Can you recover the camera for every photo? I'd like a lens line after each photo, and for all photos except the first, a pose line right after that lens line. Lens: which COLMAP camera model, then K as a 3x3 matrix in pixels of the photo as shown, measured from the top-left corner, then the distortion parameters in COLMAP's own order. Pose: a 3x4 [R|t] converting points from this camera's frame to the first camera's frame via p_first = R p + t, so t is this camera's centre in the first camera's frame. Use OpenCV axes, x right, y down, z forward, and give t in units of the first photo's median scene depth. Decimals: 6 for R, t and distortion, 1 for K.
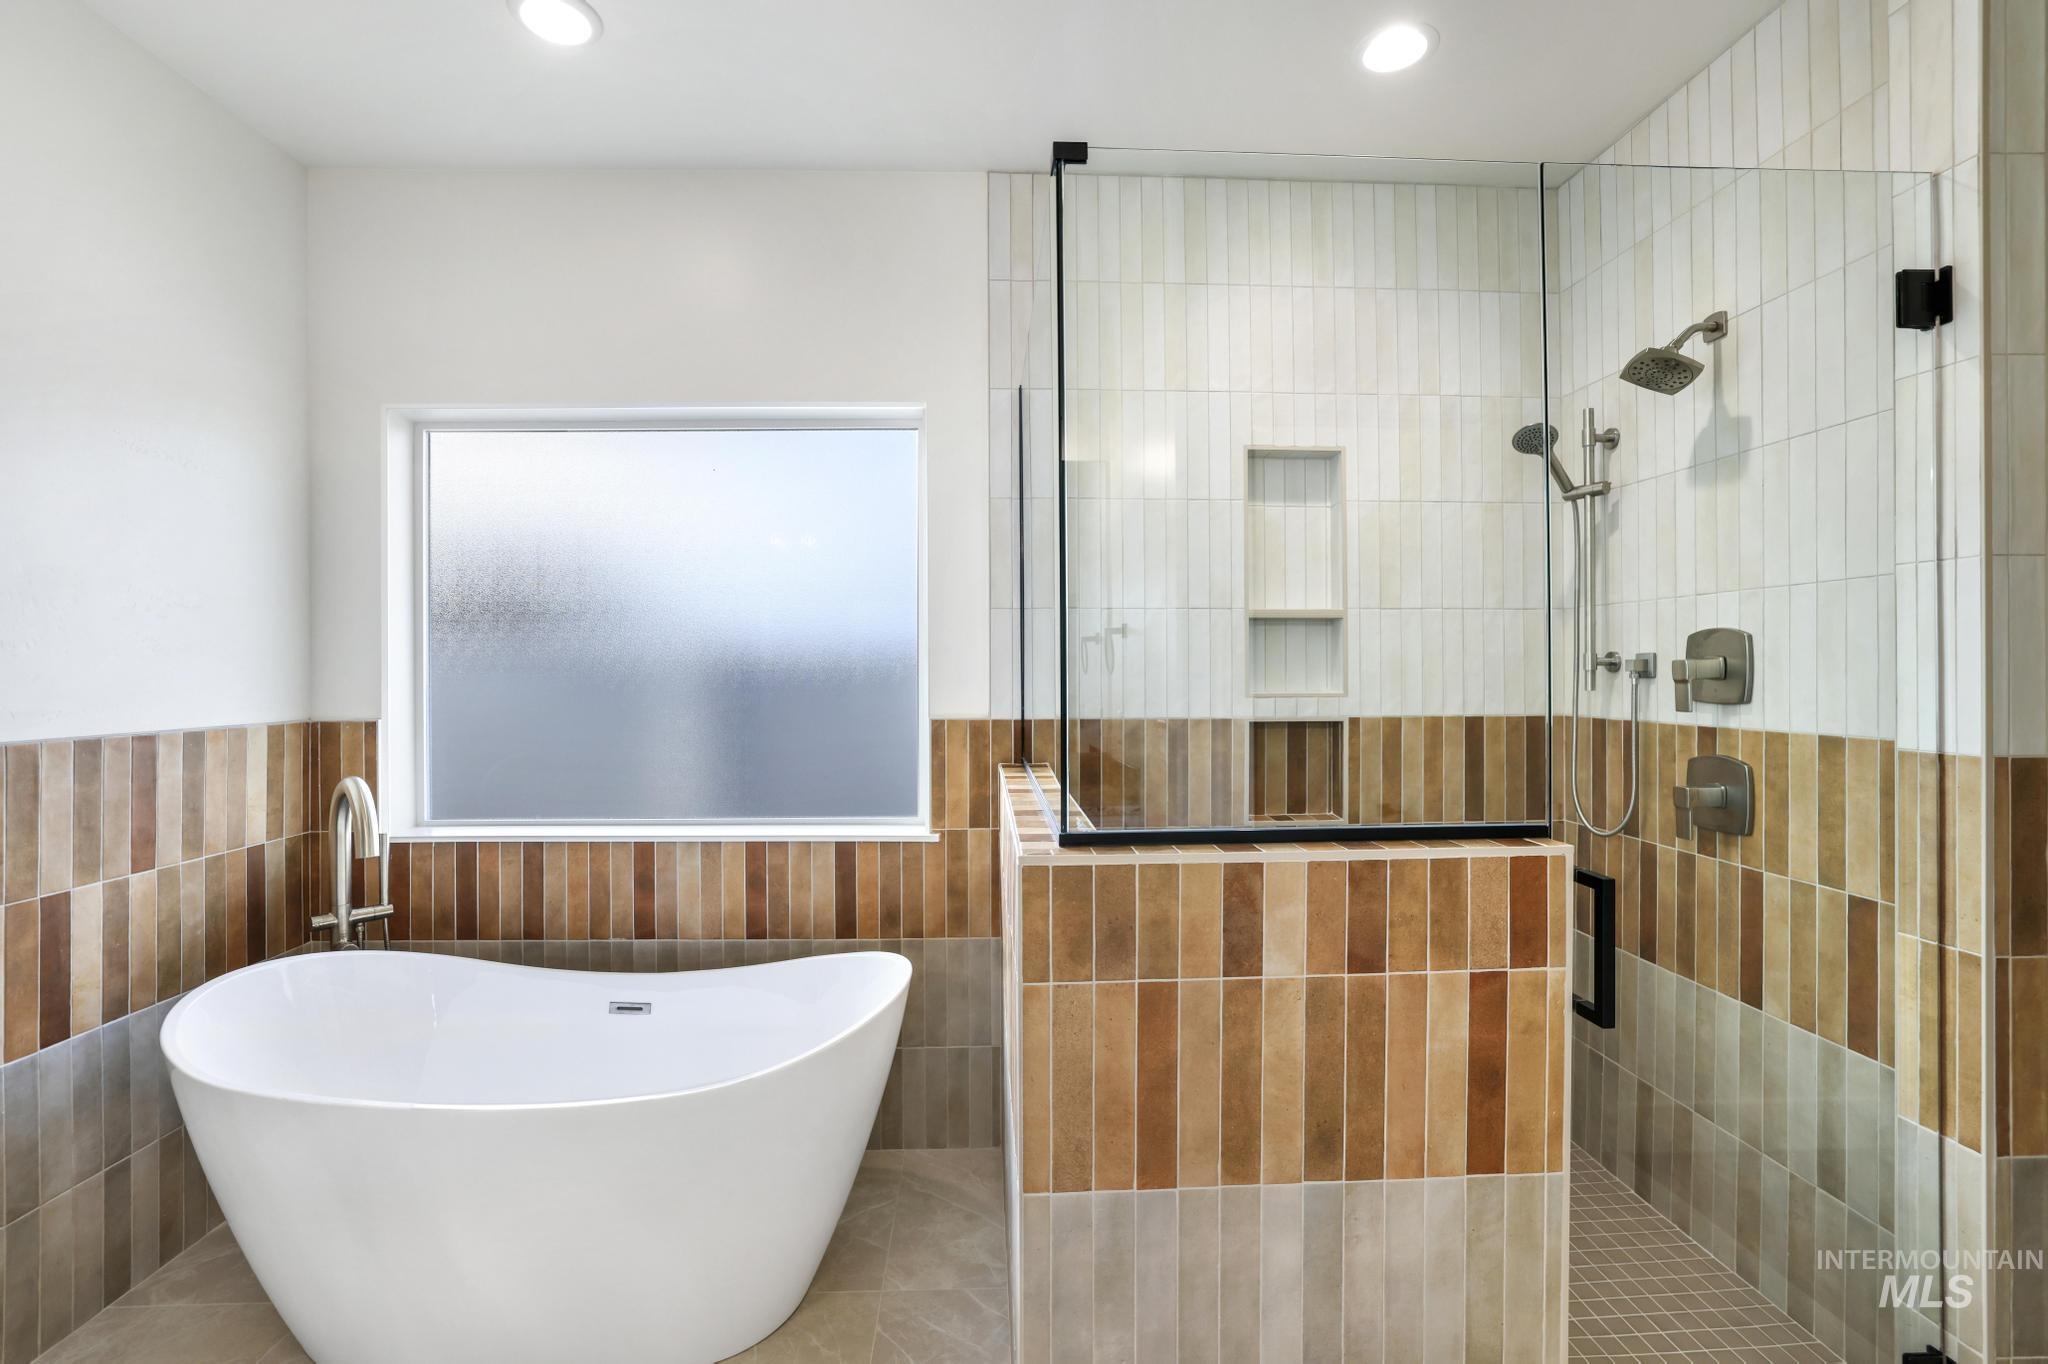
lens RADIAL K [[901.7, 0, 1005.2], [0, 901.7, 672.3], [0, 0, 1]] dist [-0.049102, 0.018198]
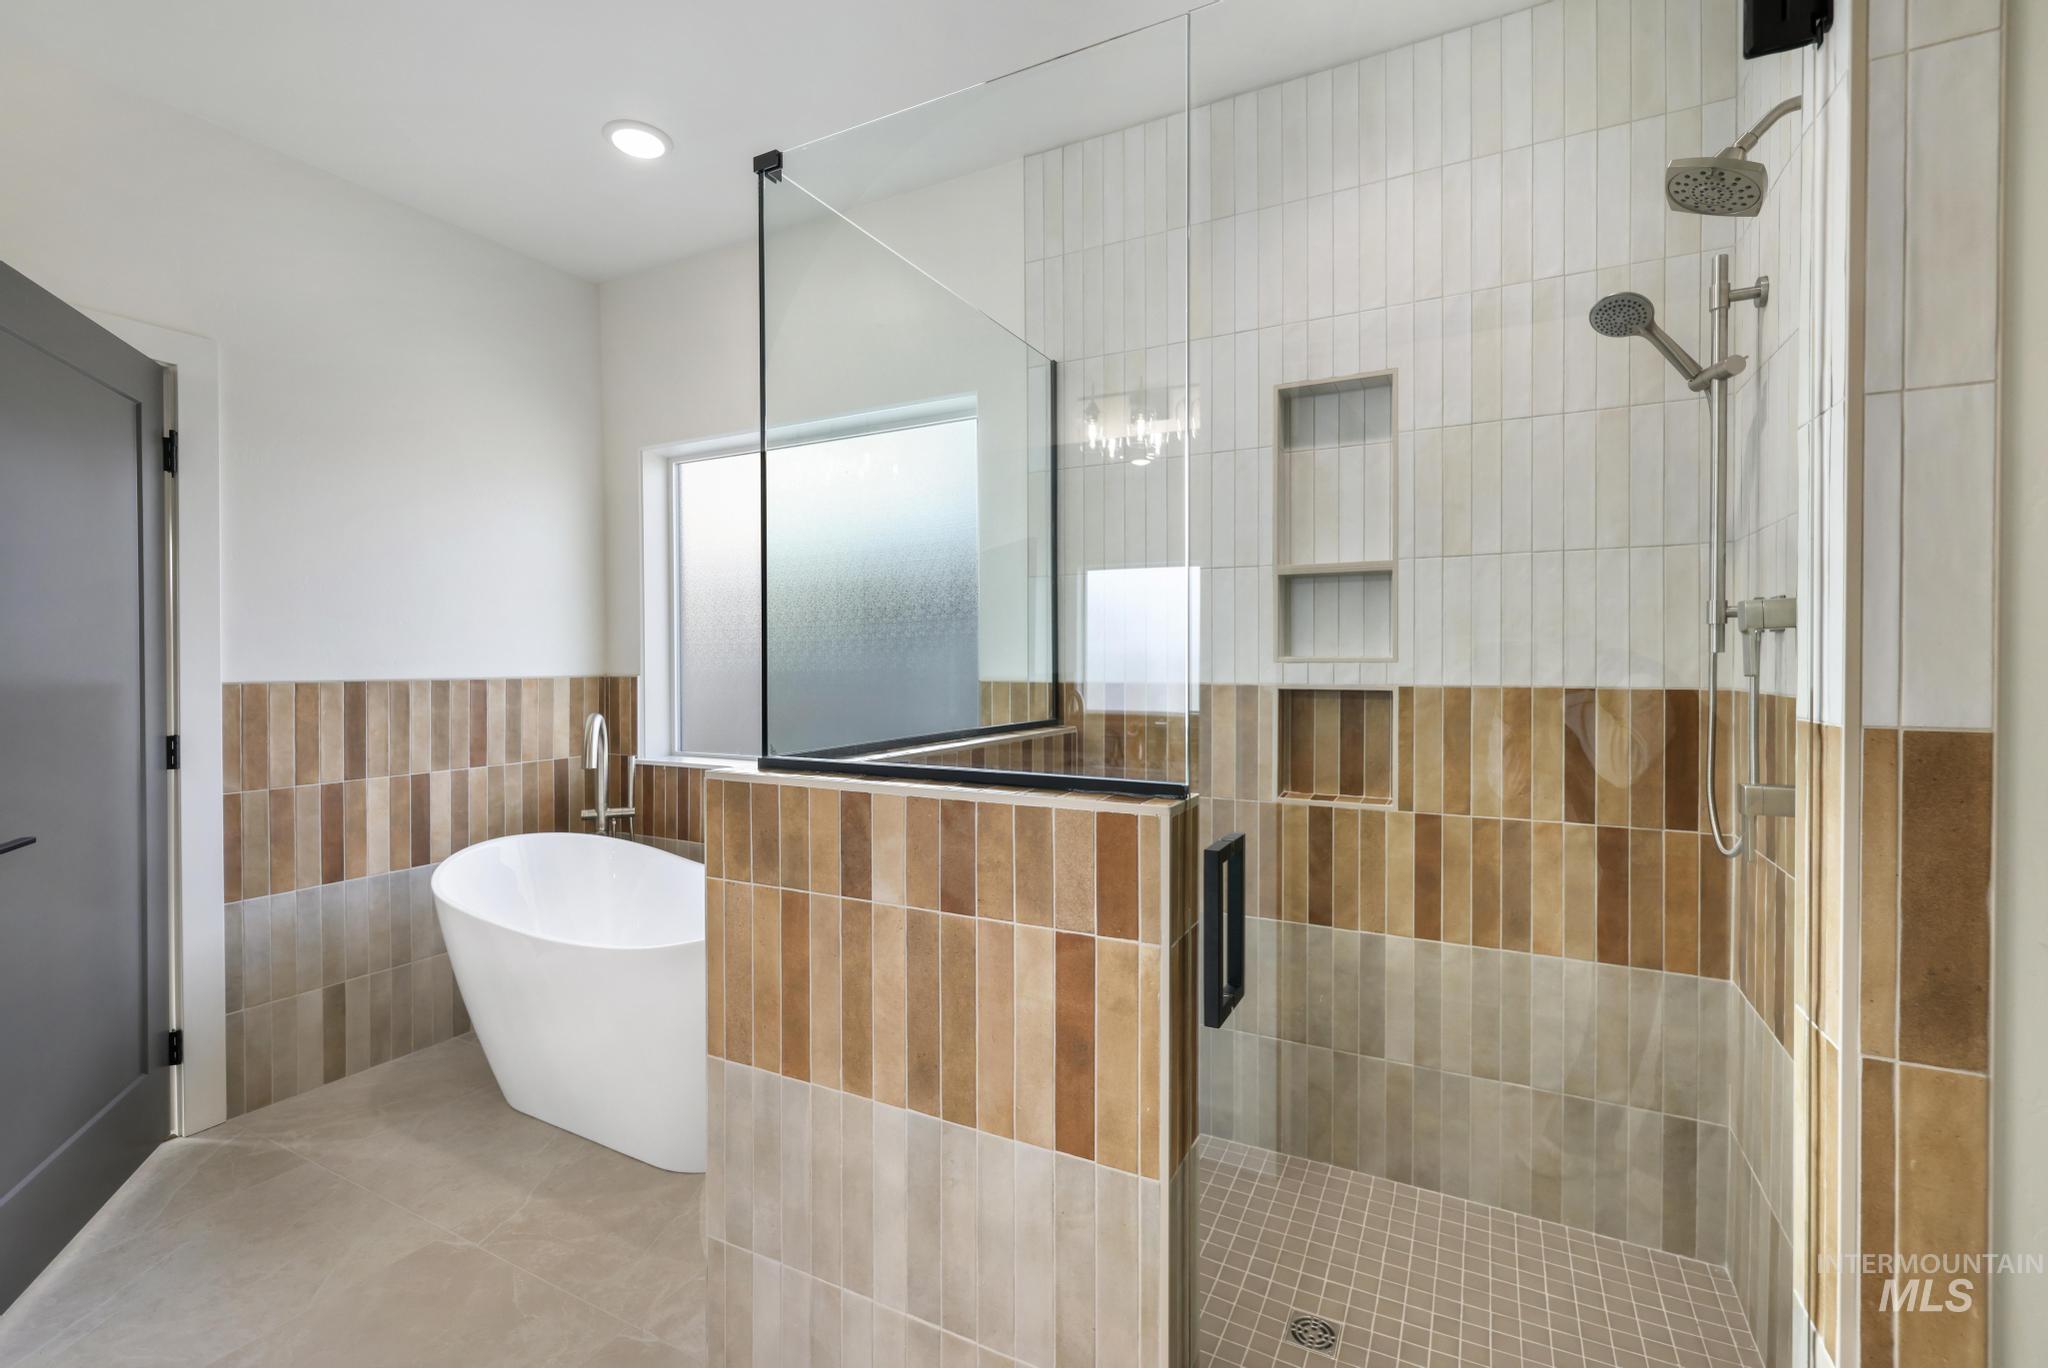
lens RADIAL K [[884.1, 0, 1028.2], [0, 884.1, 673.5], [0, 0, 1]] dist [-0.000122, 0.000158]
pose [[0.867397, 0.009657, -0.497523, 0.952105], [-0.003518, 0.999906, 0.013275, 0.054270], [0.497604, -0.009764, 0.867349, 0.179626]]
